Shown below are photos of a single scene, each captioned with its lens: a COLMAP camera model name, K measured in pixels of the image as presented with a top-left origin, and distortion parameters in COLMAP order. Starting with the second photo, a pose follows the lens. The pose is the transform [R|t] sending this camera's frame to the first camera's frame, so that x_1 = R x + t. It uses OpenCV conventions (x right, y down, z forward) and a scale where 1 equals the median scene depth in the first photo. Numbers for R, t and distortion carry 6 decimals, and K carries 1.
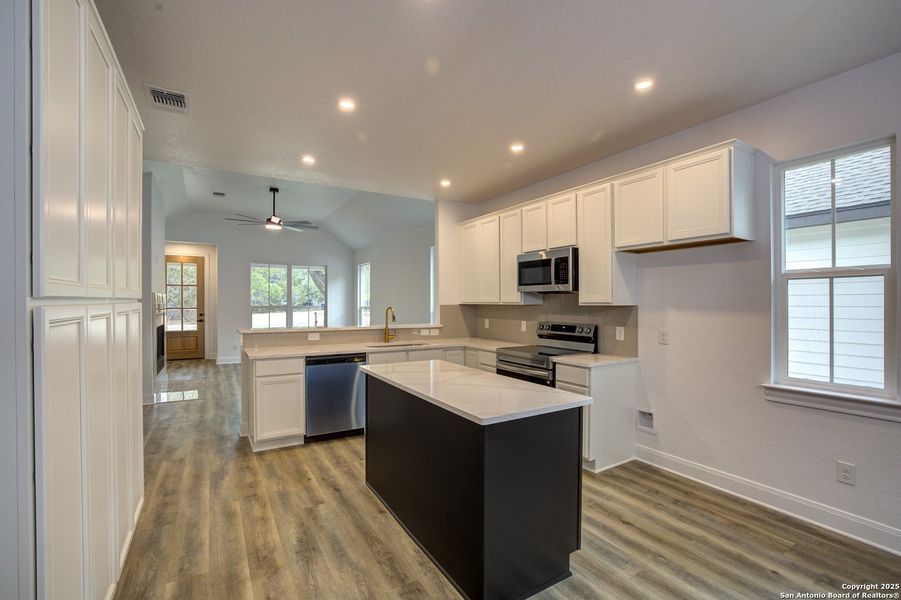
lens RADIAL K [[398.5, 0, 440.2], [0, 398.5, 302.9], [0, 0, 1]] dist [-0.035966, 0.000383]
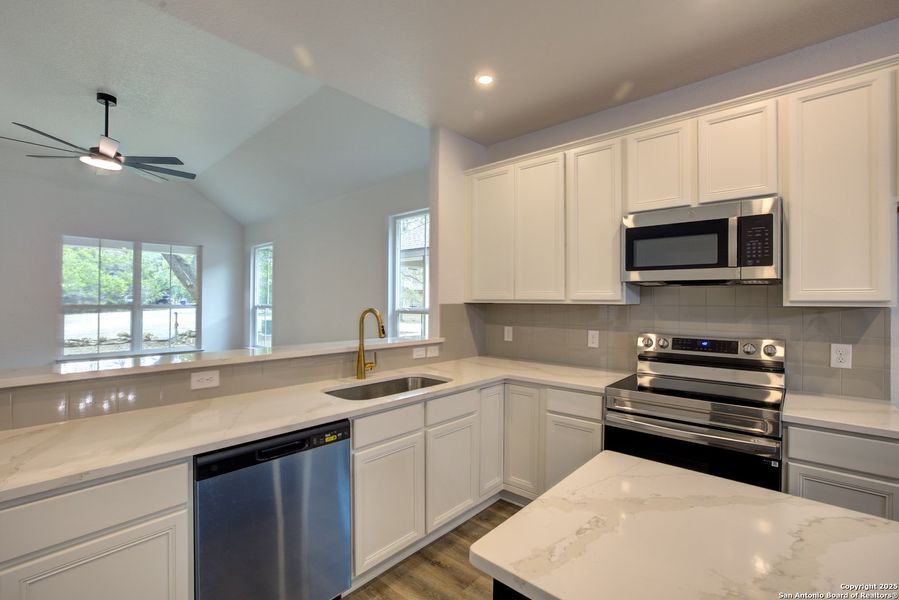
lens RADIAL K [[393.4, 0, 446.9], [0, 393.4, 301.8], [0, 0, 1]] dist [-0.027391, 0.000877]
pose [[0.951436, 0.003016, 0.307832, -0.201549], [-0.003656, 0.999992, 0.001502, 0.000644], [-0.307825, -0.002555, 0.951440, 0.527949]]
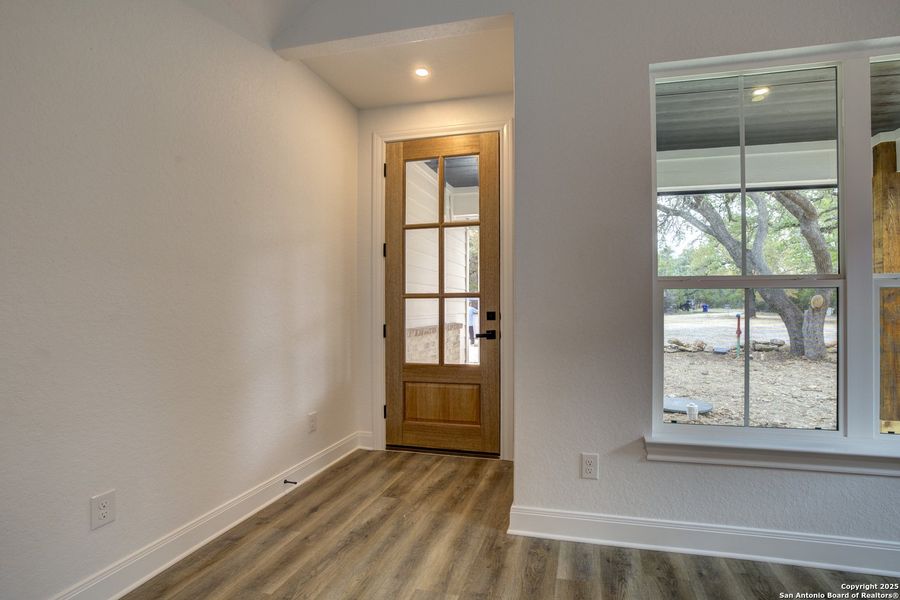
lens RADIAL K [[430.3, 0, 477.6], [0, 430.3, 299.2], [0, 0, 1]] dist [0.000850, 0.000336]
pose [[0.726977, -0.009699, -0.686593, -0.816114], [-0.000810, 0.999887, -0.014983, 0.047732], [0.686661, 0.011449, 0.726888, 1.599002]]
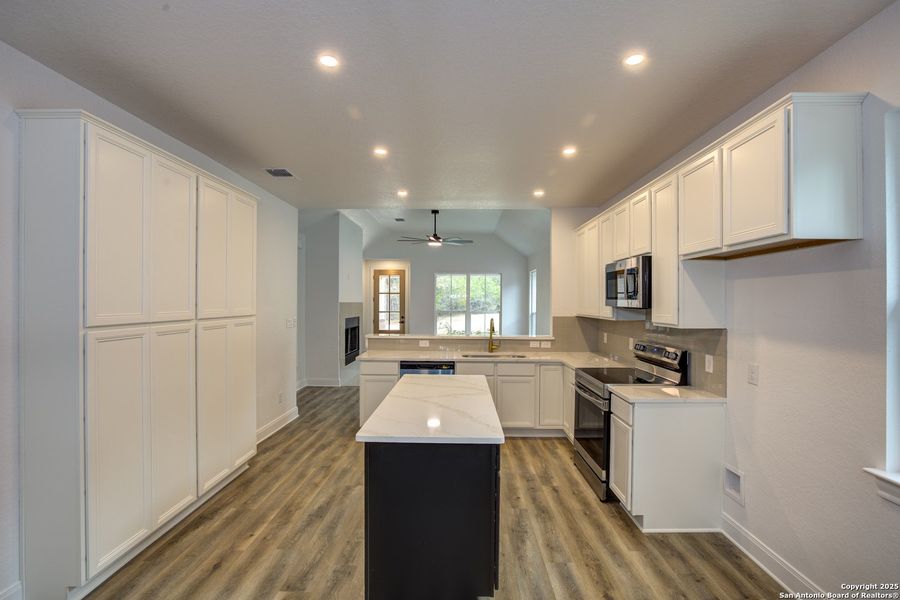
lens RADIAL K [[393.8, 0, 447.4], [0, 393.8, 301.8], [0, 0, 1]] dist [-0.027391, 0.000877]
pose [[0.849040, 0.001847, -0.528326, 0.340500], [-0.003903, 0.999989, -0.002776, -0.032042], [0.528315, 0.004419, 0.849037, 0.069681]]
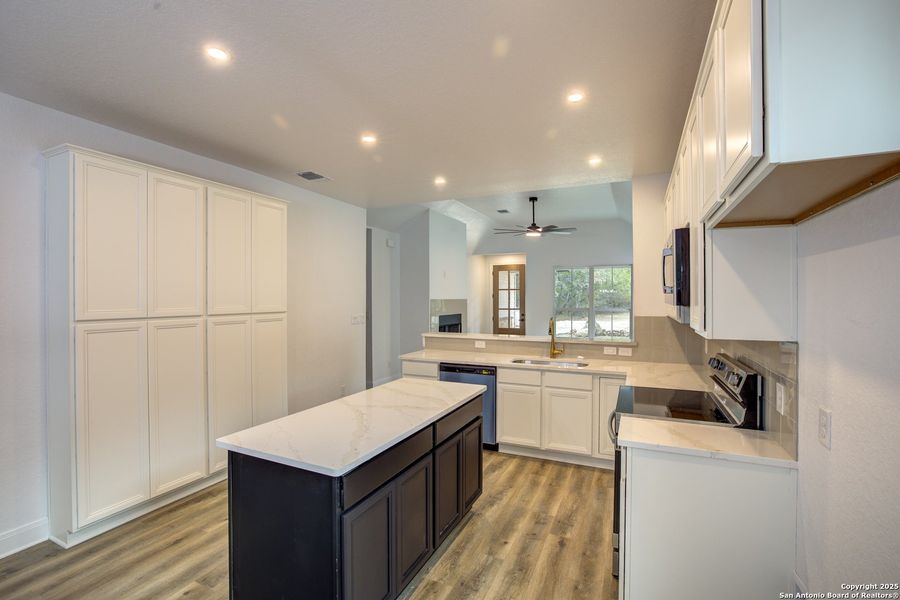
lens RADIAL K [[398.1, 0, 448.8], [0, 398.1, 298.5], [0, 0, 1]] dist [-0.030037, -0.000009]
pose [[0.567494, -0.002700, -0.823373, 0.495513], [0.001266, 0.999996, -0.002407, -0.031882], [0.823376, 0.000324, 0.567495, 0.342861]]
